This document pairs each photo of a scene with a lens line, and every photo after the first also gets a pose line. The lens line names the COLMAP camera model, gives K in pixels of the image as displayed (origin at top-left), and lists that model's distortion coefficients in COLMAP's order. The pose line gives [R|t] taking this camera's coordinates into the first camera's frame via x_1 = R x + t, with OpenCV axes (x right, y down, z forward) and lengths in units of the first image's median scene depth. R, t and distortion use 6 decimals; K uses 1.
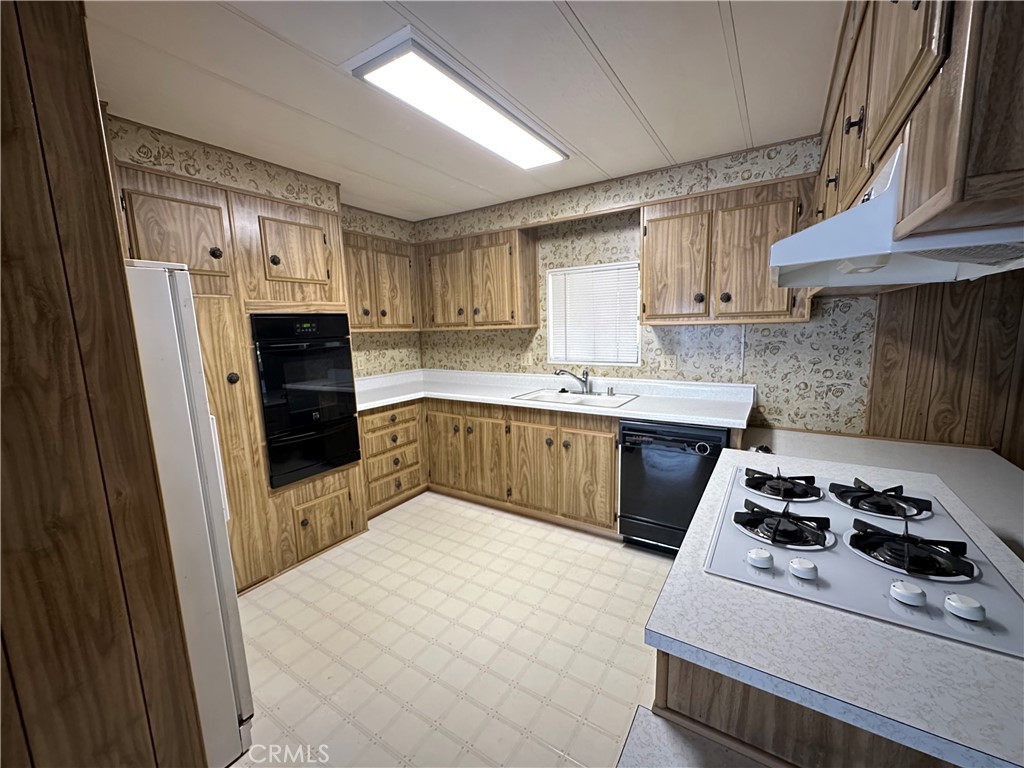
lens RADIAL K [[412.3, 0, 512.0], [0, 412.3, 384.0], [0, 0, 1]] dist [-0.002855, -0.000234]
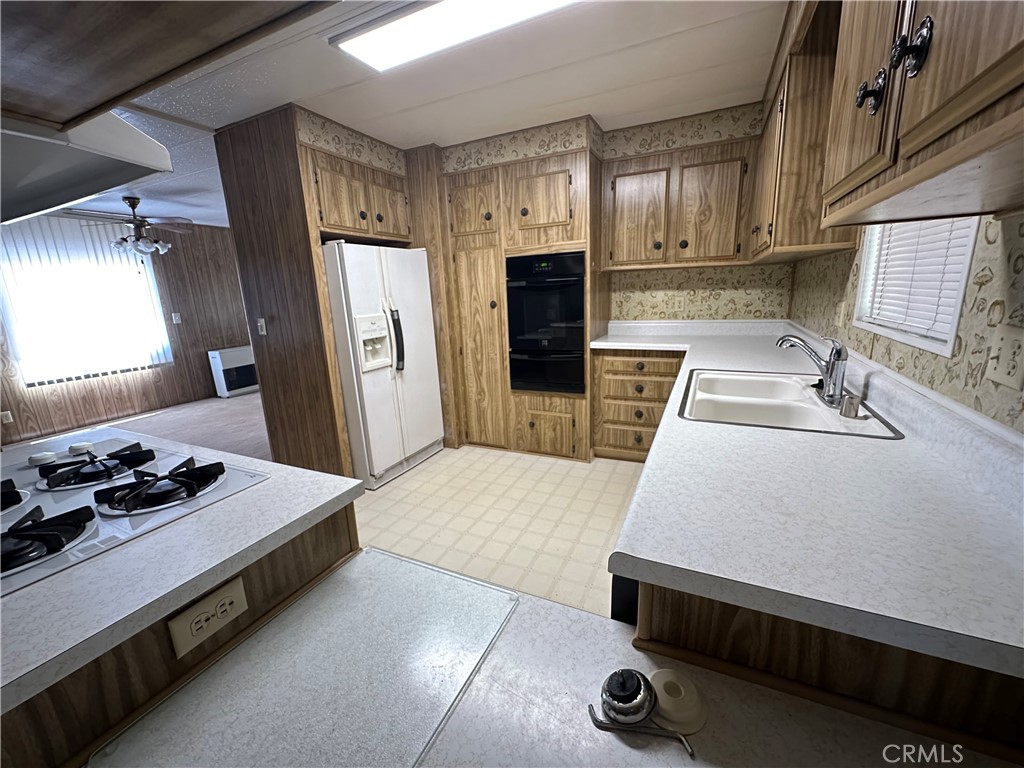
lens RADIAL K [[412.3, 0, 512.0], [0, 412.3, 384.0], [0, 0, 1]] dist [-0.002855, -0.000234]
pose [[0.134020, 0.242402, -0.960874, 0.684114], [-0.102968, 0.967780, 0.229782, -0.071678], [0.985615, 0.068144, 0.154662, 0.732813]]
